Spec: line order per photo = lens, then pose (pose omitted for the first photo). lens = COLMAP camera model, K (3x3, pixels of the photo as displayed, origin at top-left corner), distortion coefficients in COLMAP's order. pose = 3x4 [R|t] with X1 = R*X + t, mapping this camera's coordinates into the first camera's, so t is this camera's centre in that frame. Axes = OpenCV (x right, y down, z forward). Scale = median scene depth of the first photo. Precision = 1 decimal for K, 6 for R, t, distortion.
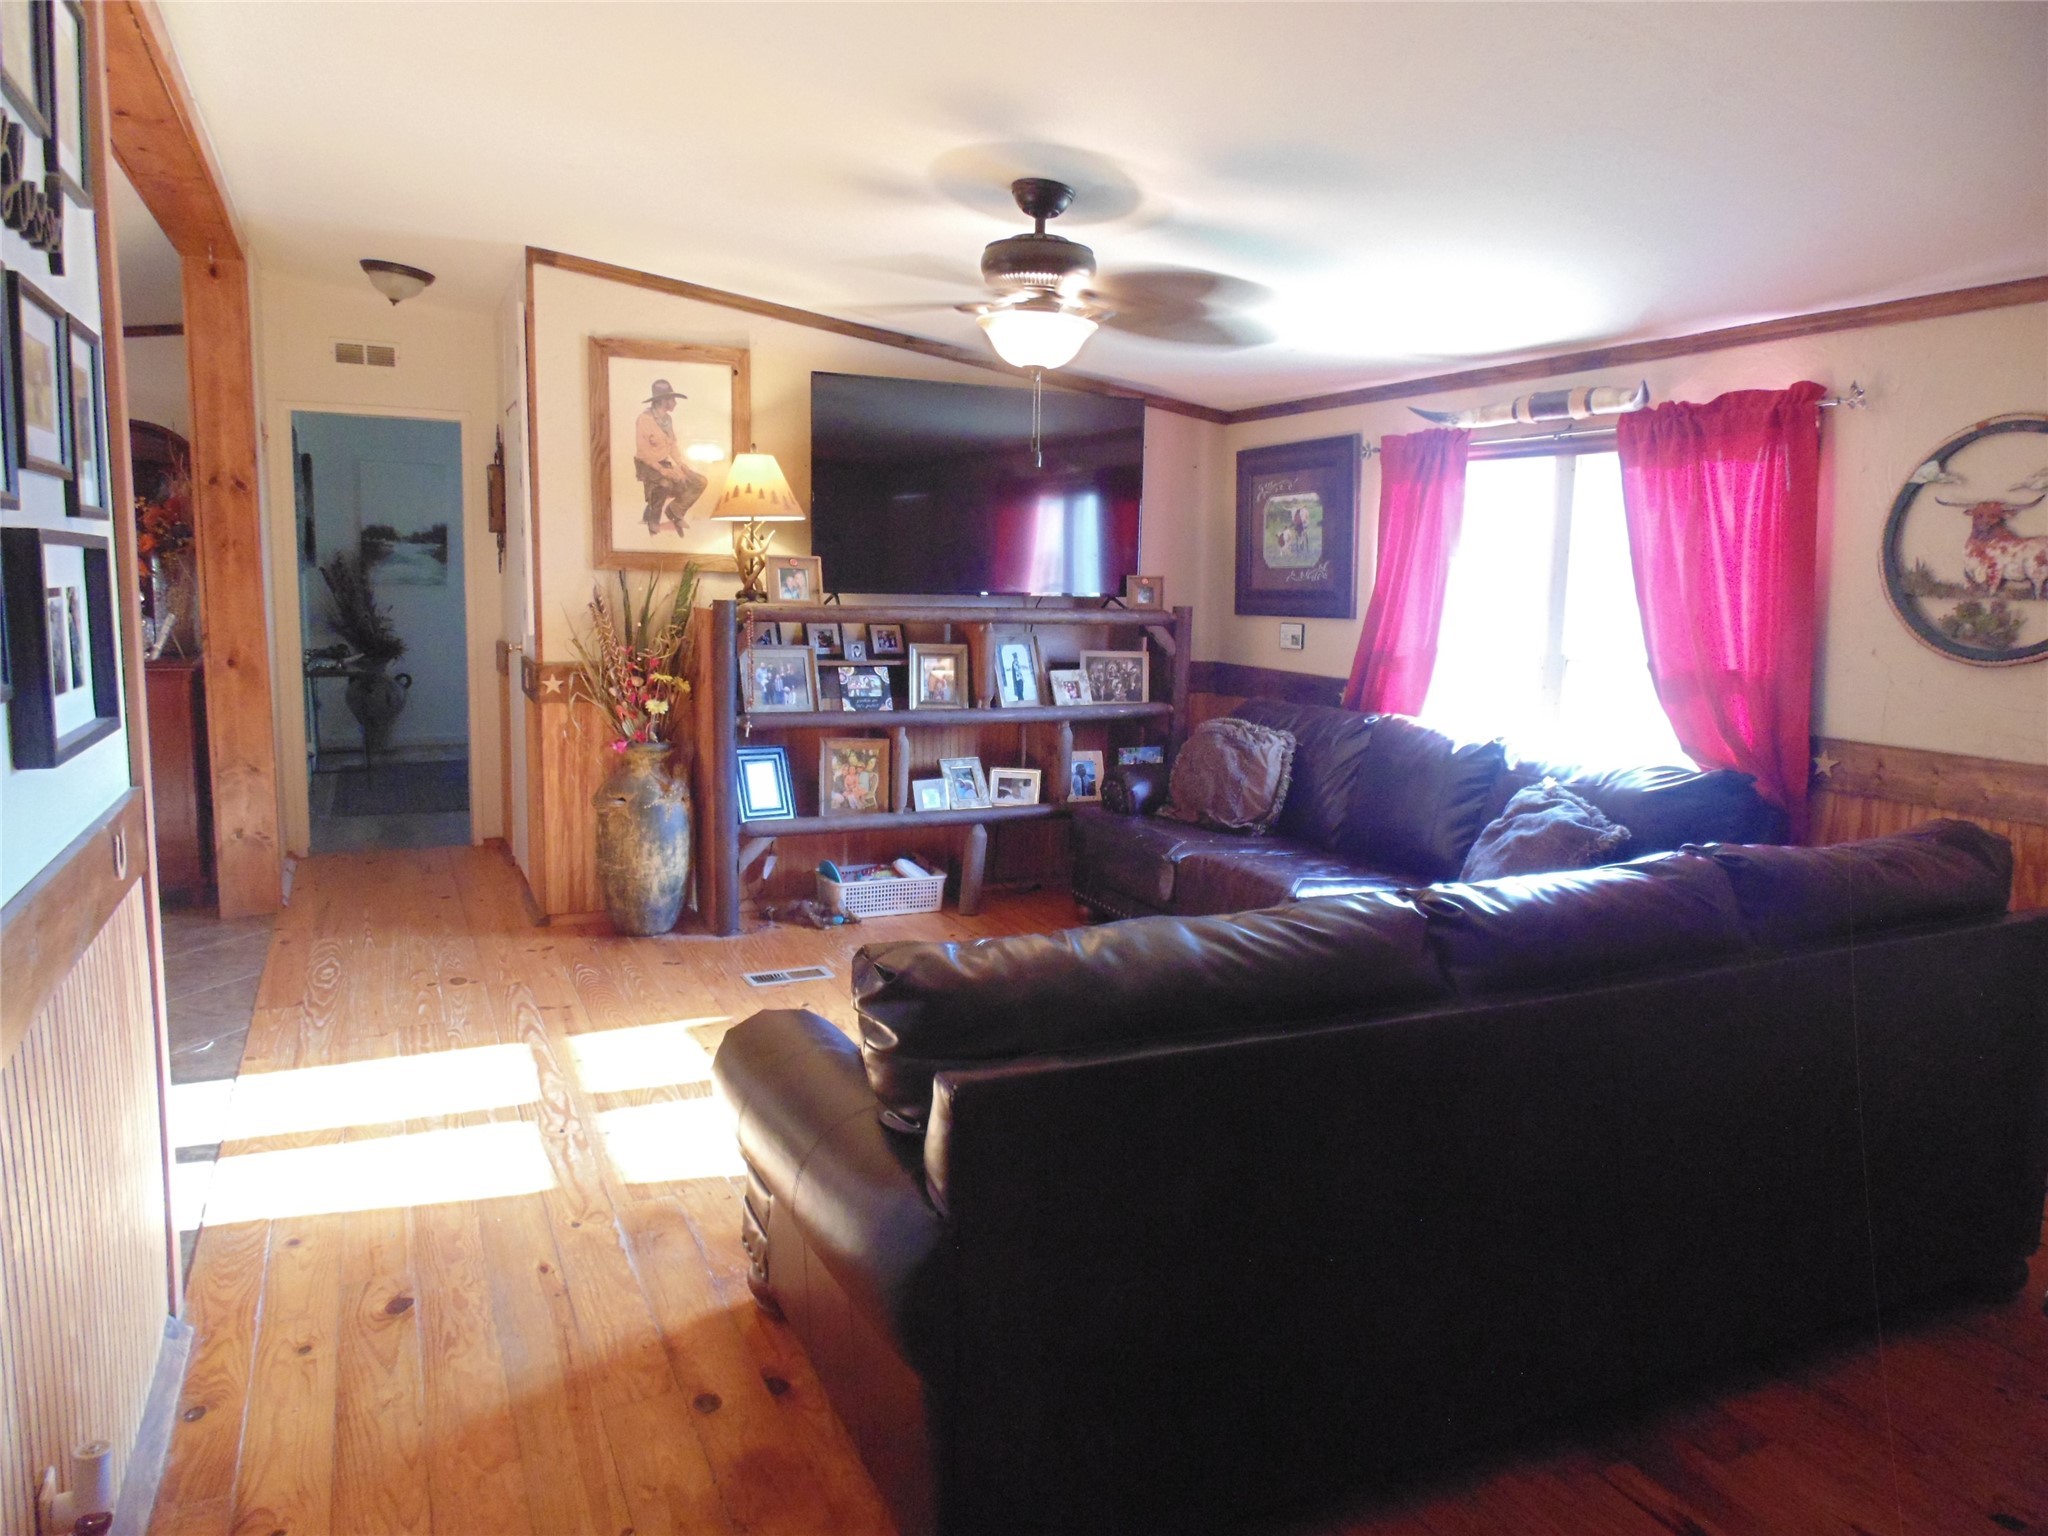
lens RADIAL K [[1377.8, 0, 1018.3], [0, 1377.8, 766.6], [0, 0, 1]] dist [-0.003230, -0.000954]
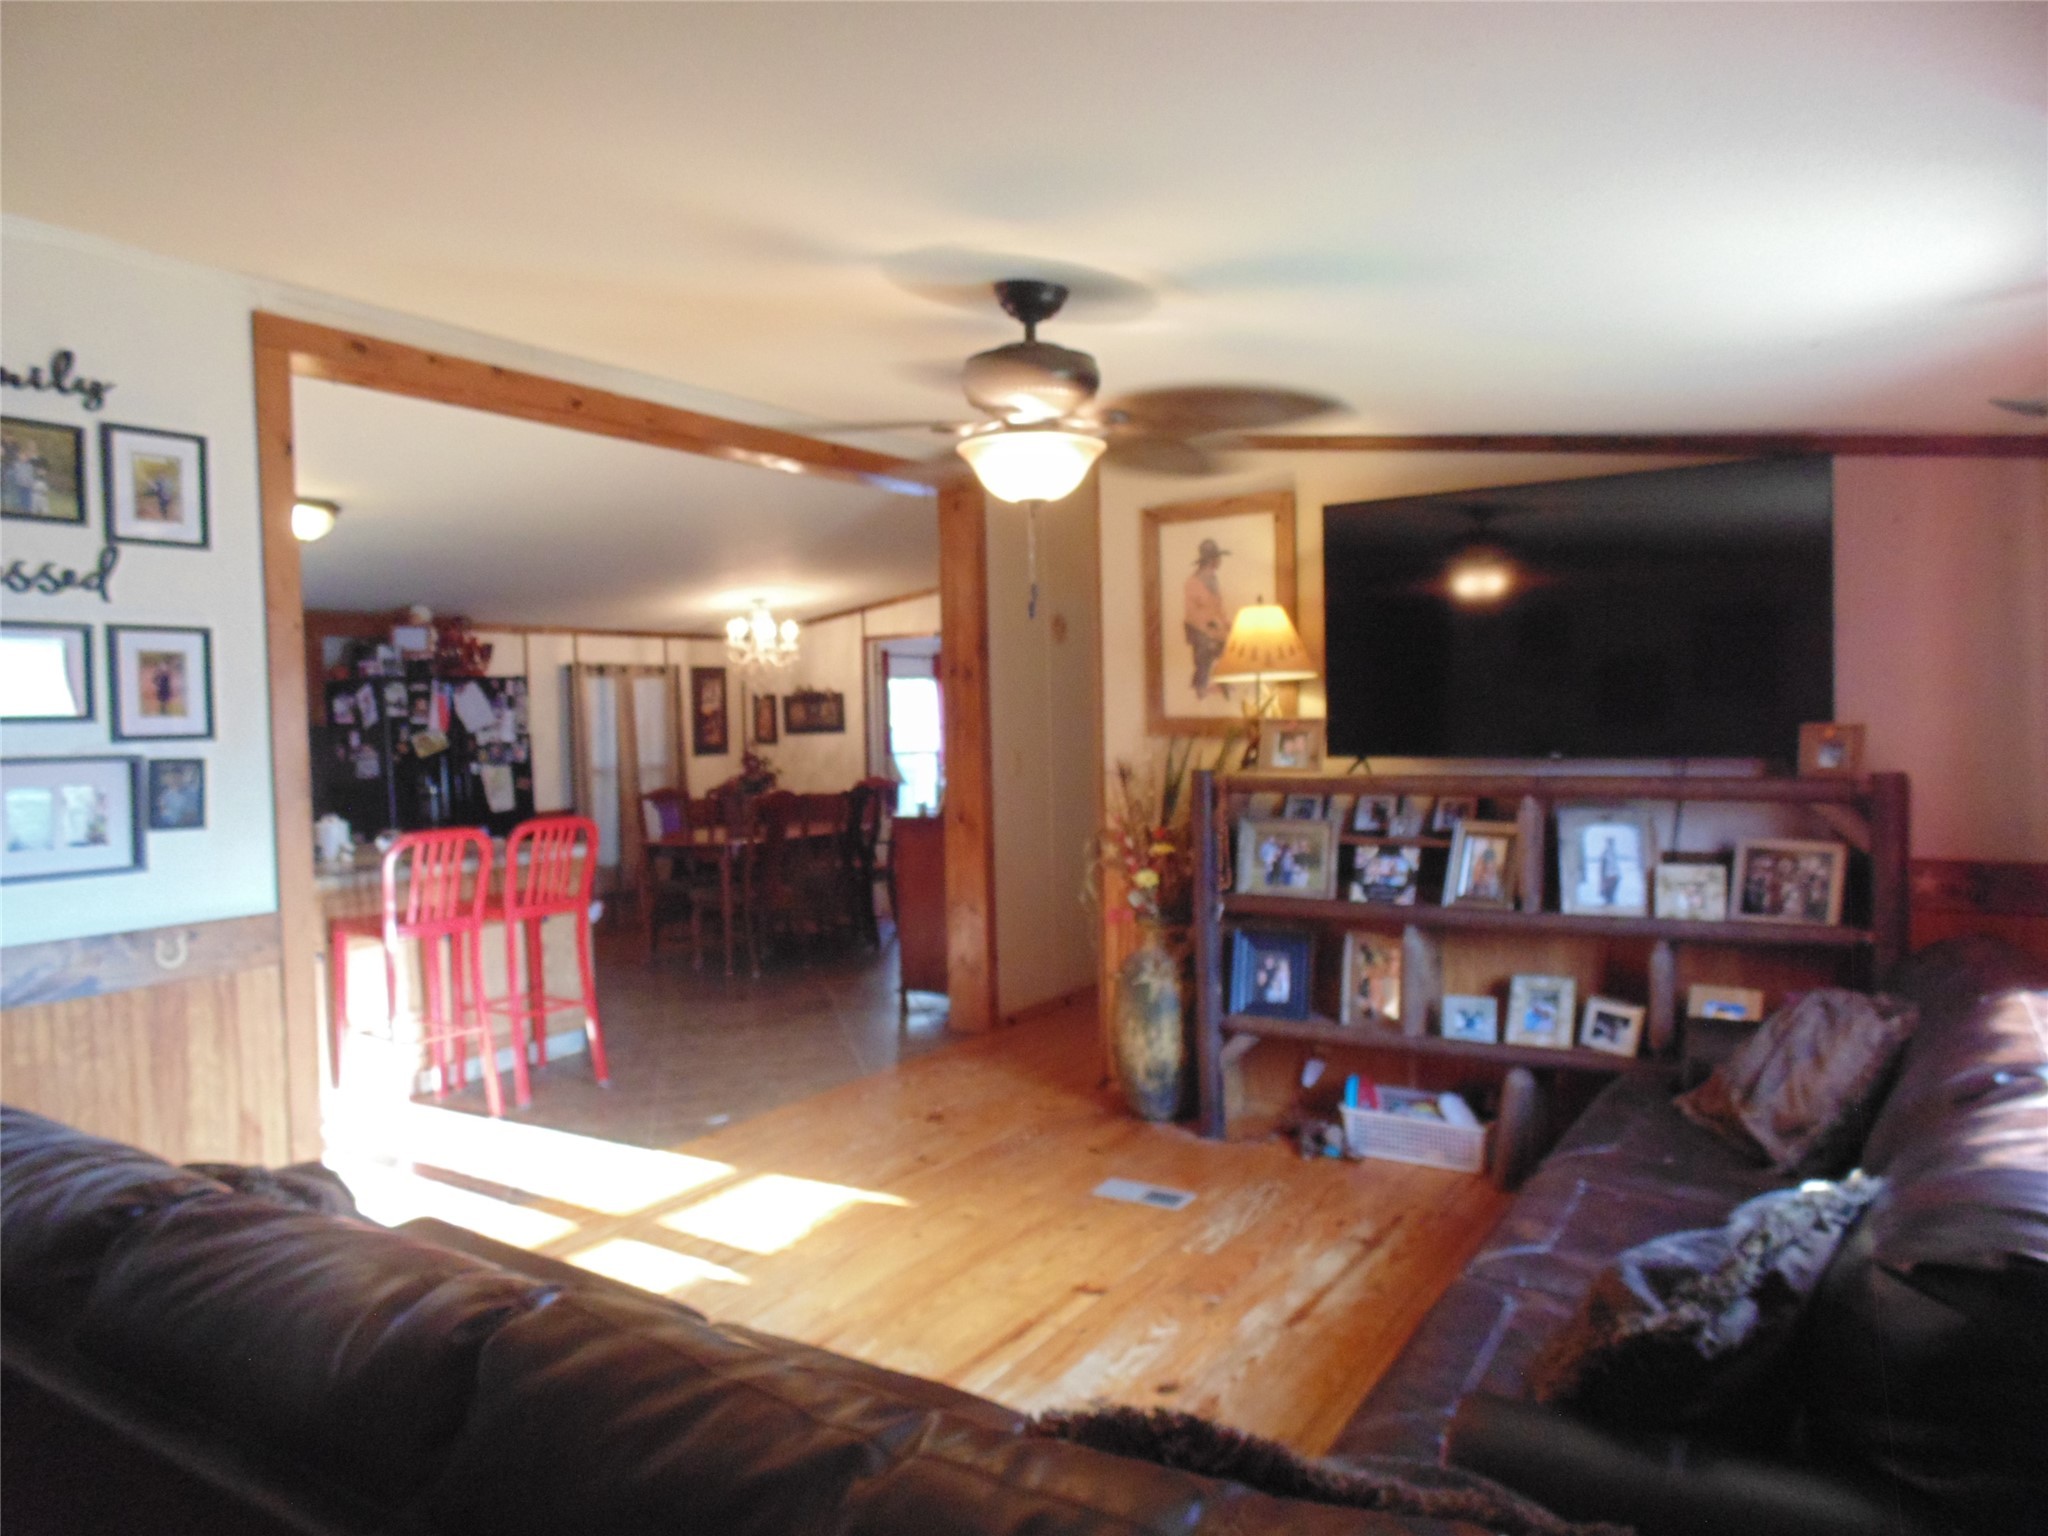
lens RADIAL K [[1377.8, 0, 1020.7], [0, 1377.8, 774.1], [0, 0, 1]] dist [-0.003230, -0.000954]
pose [[0.523247, 0.004966, -0.852166, 0.473770], [-0.083456, 0.995475, -0.045442, -0.060856], [0.848084, 0.094896, 0.521294, 0.388504]]
